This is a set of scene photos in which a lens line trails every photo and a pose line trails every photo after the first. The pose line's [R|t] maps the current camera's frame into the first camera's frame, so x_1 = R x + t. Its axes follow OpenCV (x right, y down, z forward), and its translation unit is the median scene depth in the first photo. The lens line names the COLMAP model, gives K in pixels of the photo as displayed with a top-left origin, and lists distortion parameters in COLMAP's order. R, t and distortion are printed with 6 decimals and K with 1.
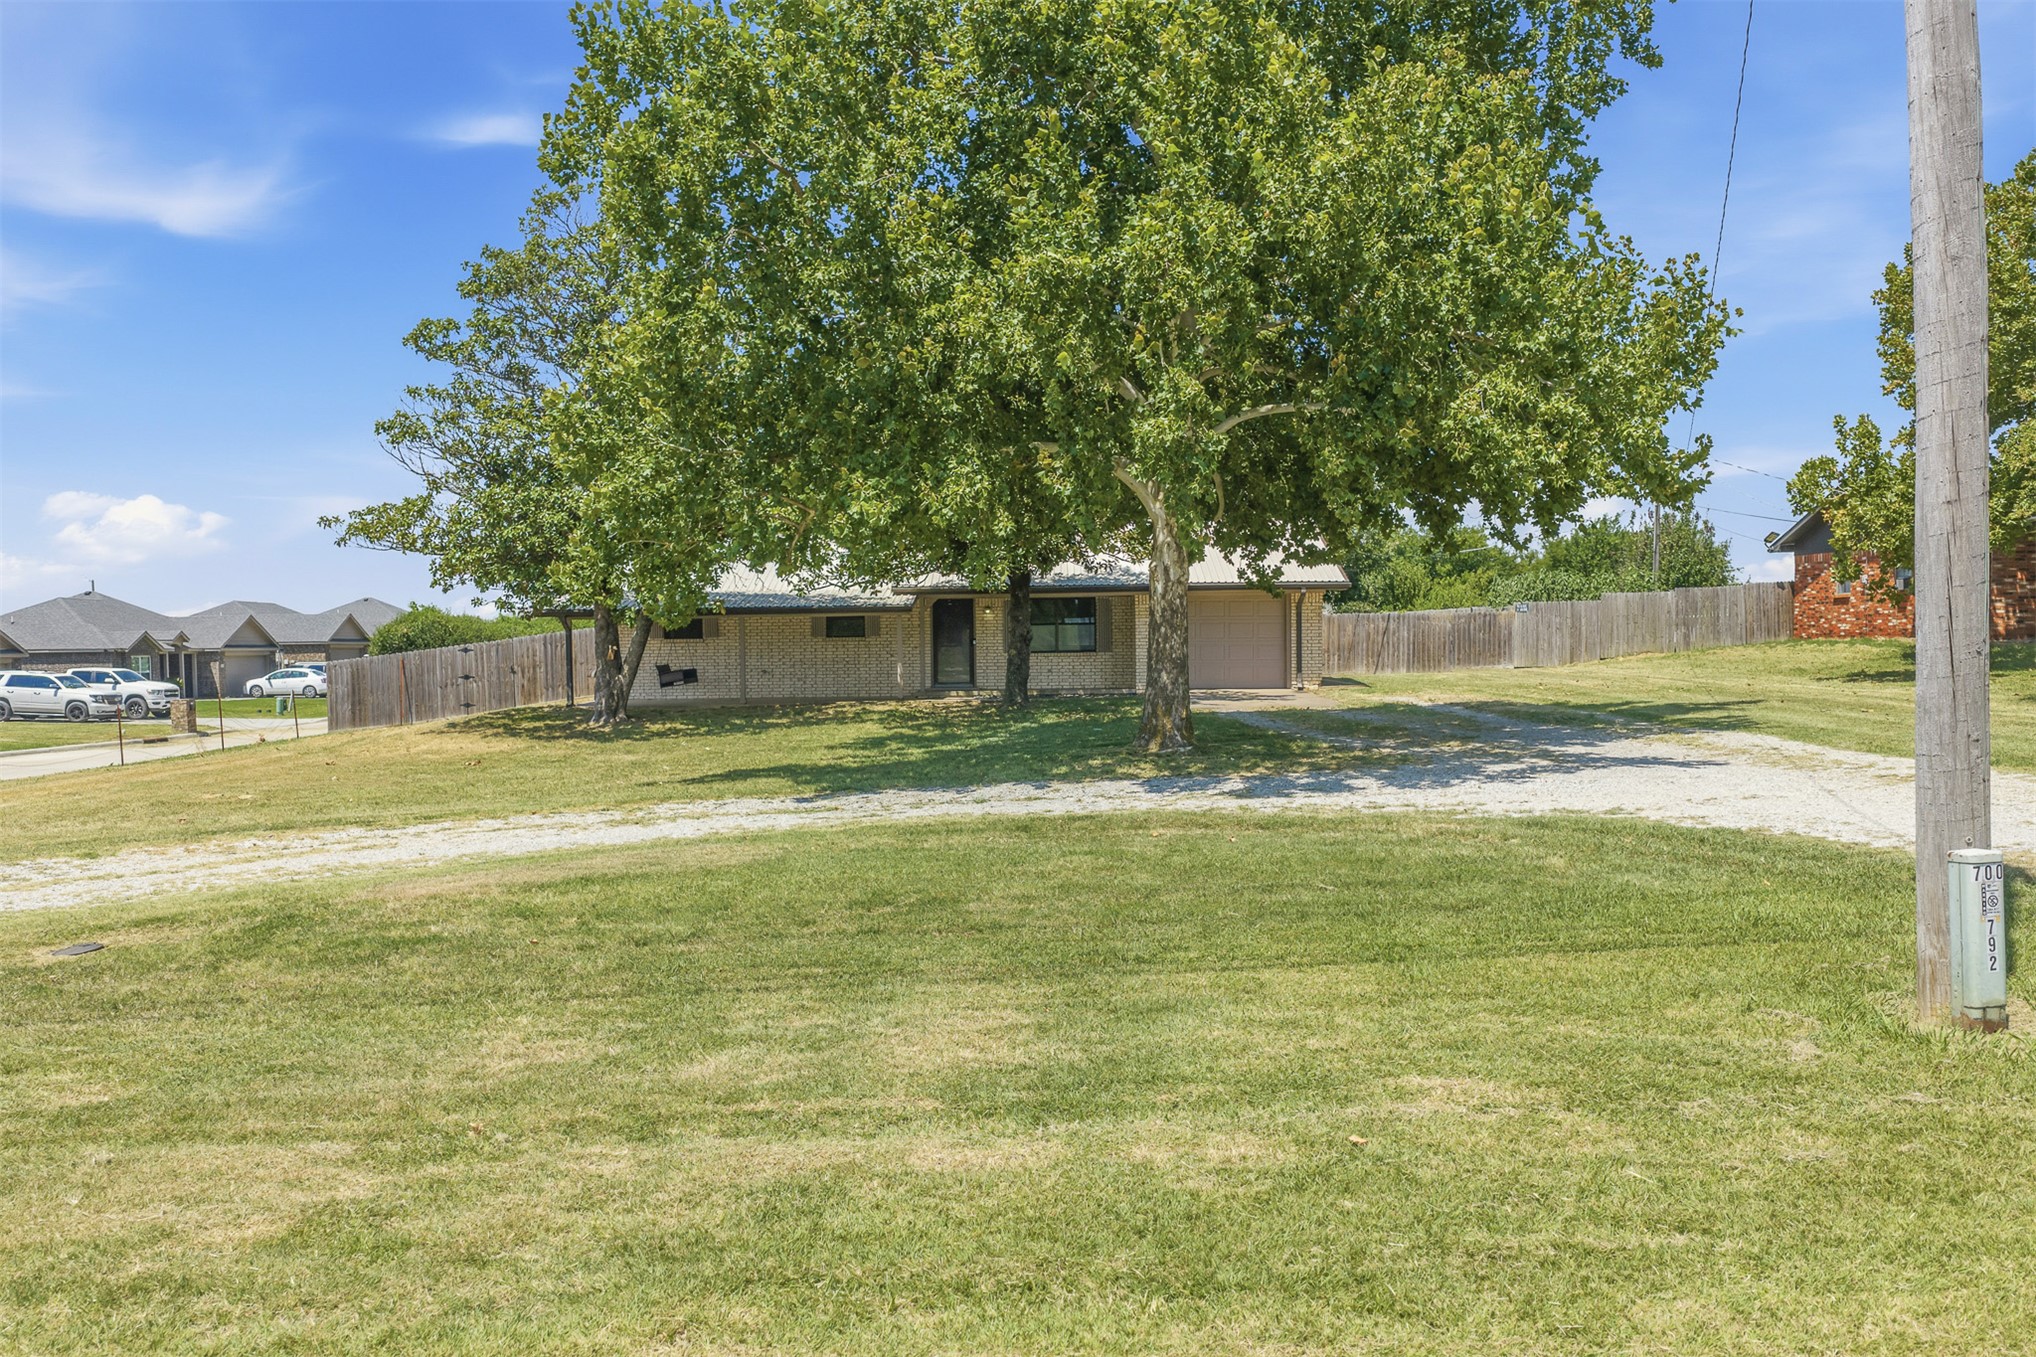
lens RADIAL K [[1655.7, 0, 1018.0], [0, 1655.7, 678.5], [0, 0, 1]] dist [-0.004028, -0.004233]
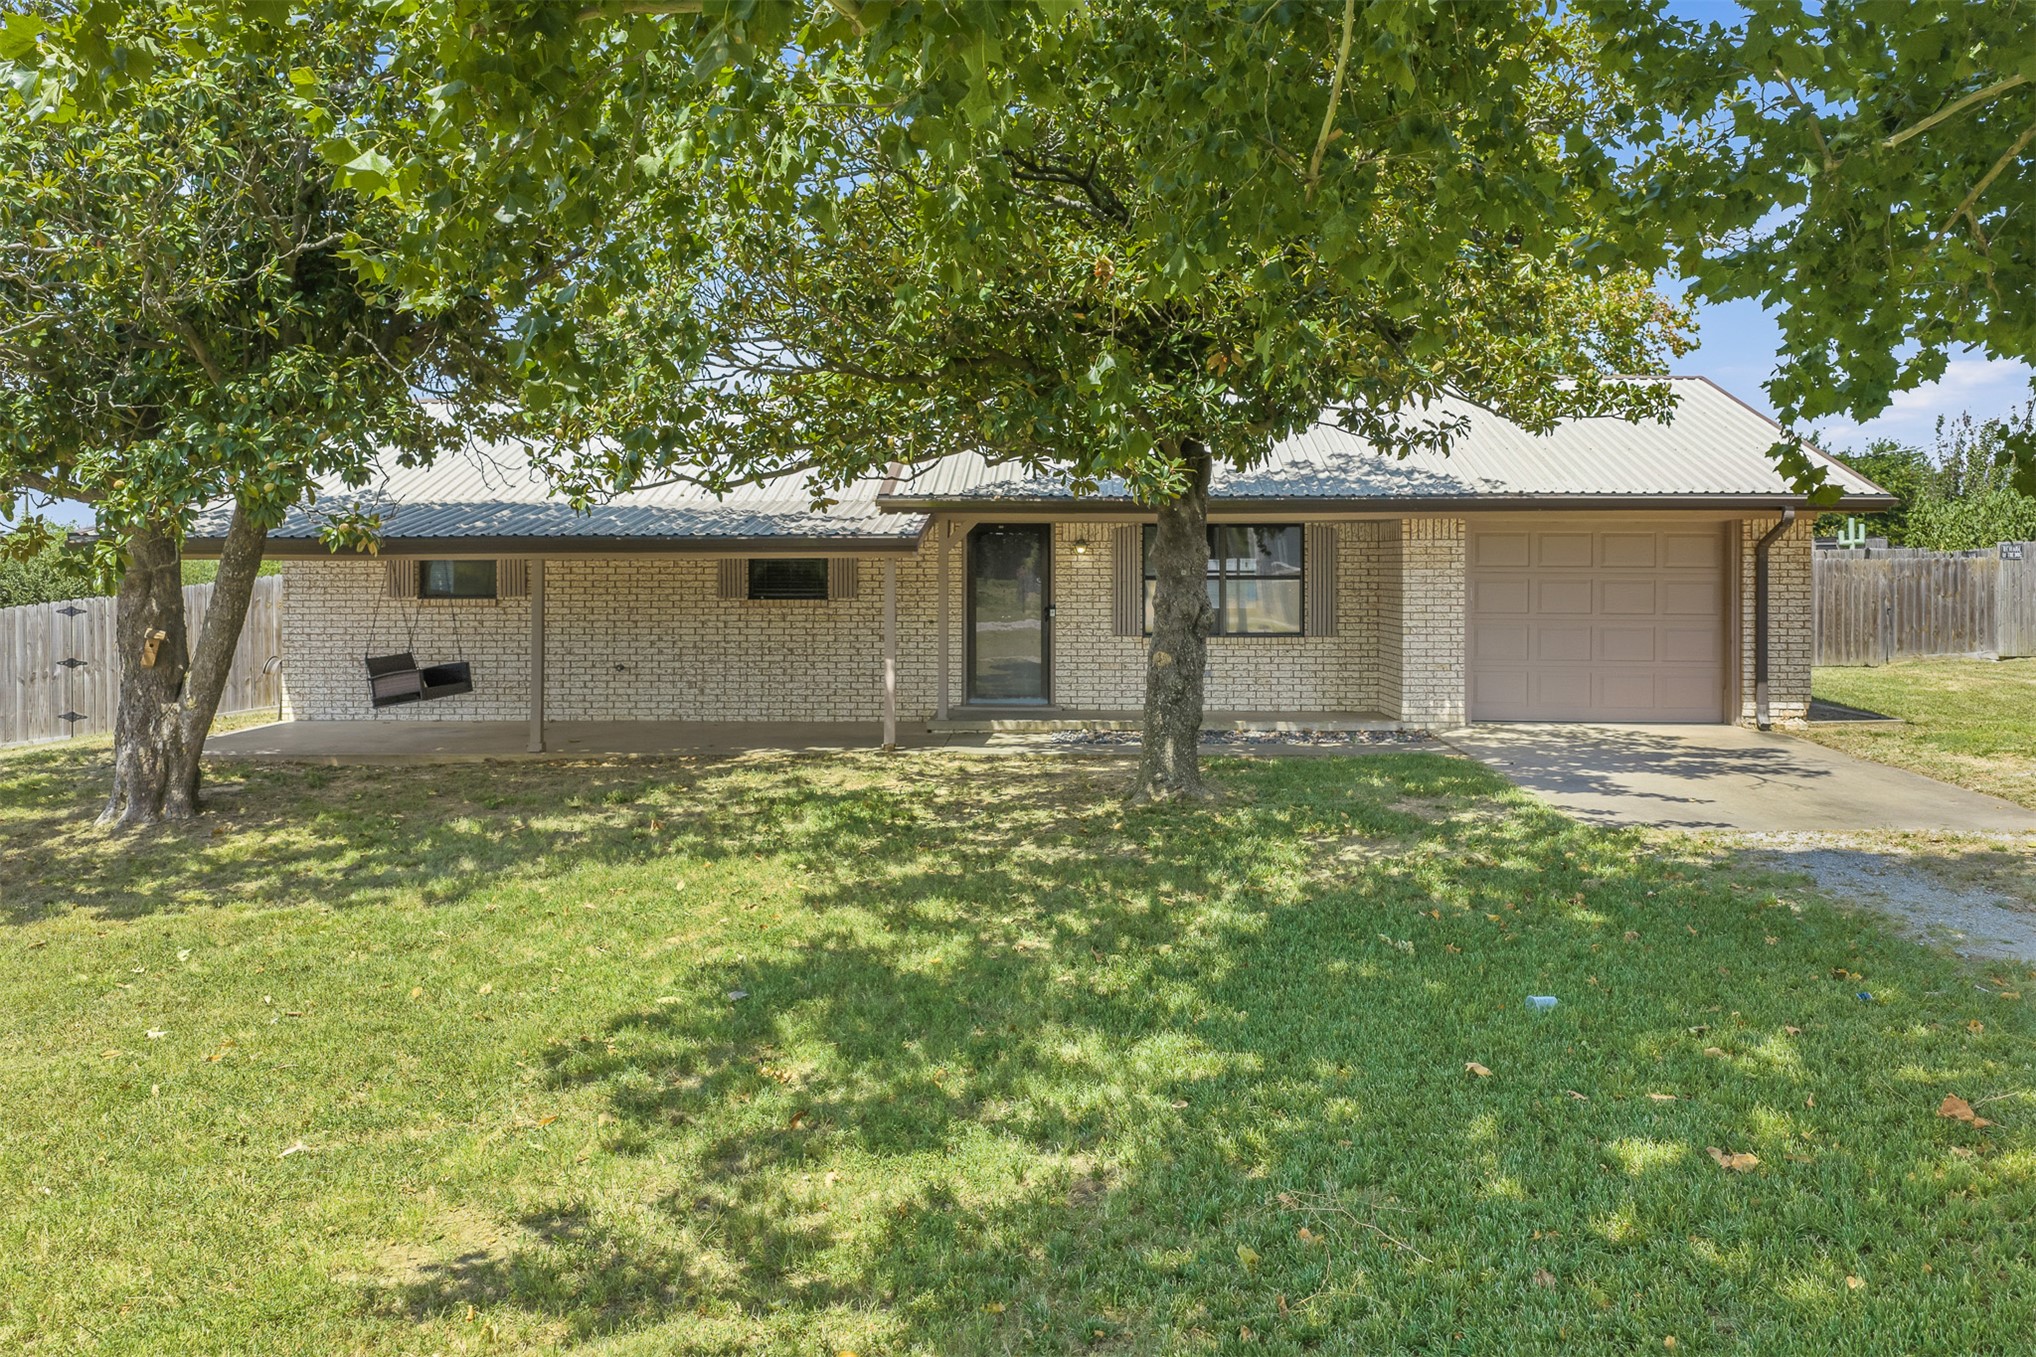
lens RADIAL K [[1696.3, 0, 1016.7], [0, 1696.3, 613.6], [0, 0, 1]] dist [0.005676, -0.007877]
pose [[0.999510, 0.013069, -0.028425, -0.023270], [-0.012981, 0.999910, 0.003251, -0.024038], [0.028465, -0.002880, 0.999591, 0.521864]]
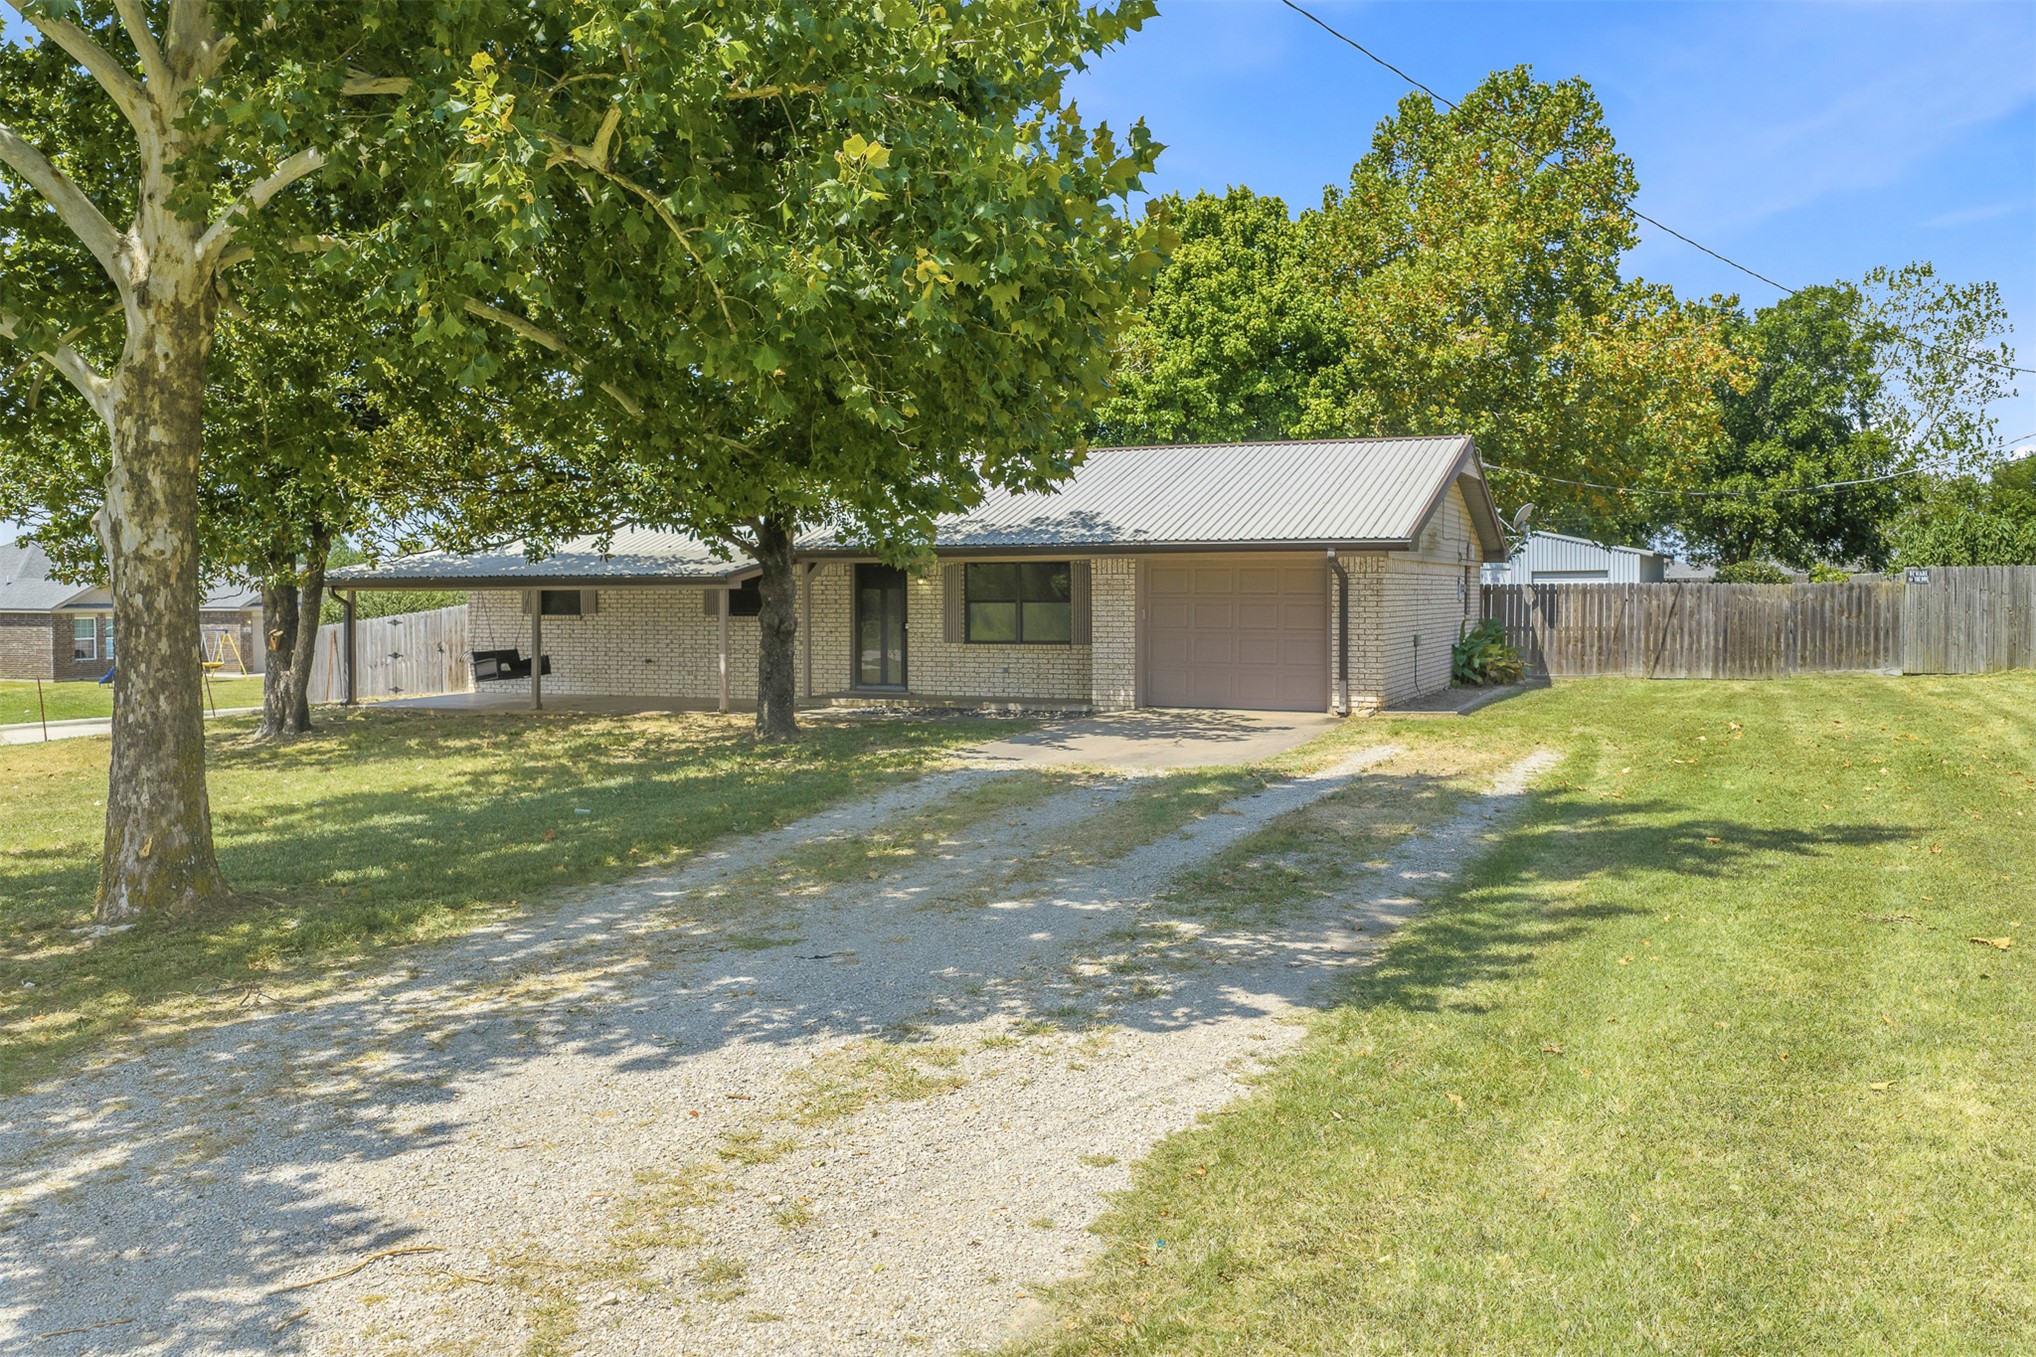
lens RADIAL K [[1655.7, 0, 1018.0], [0, 1655.7, 678.5], [0, 0, 1]] dist [-0.004028, -0.004233]
pose [[0.925374, 0.029761, -0.377884, 0.289193], [-0.017501, 0.999204, 0.035836, -0.026565], [0.378650, -0.026548, 0.925159, 0.392005]]
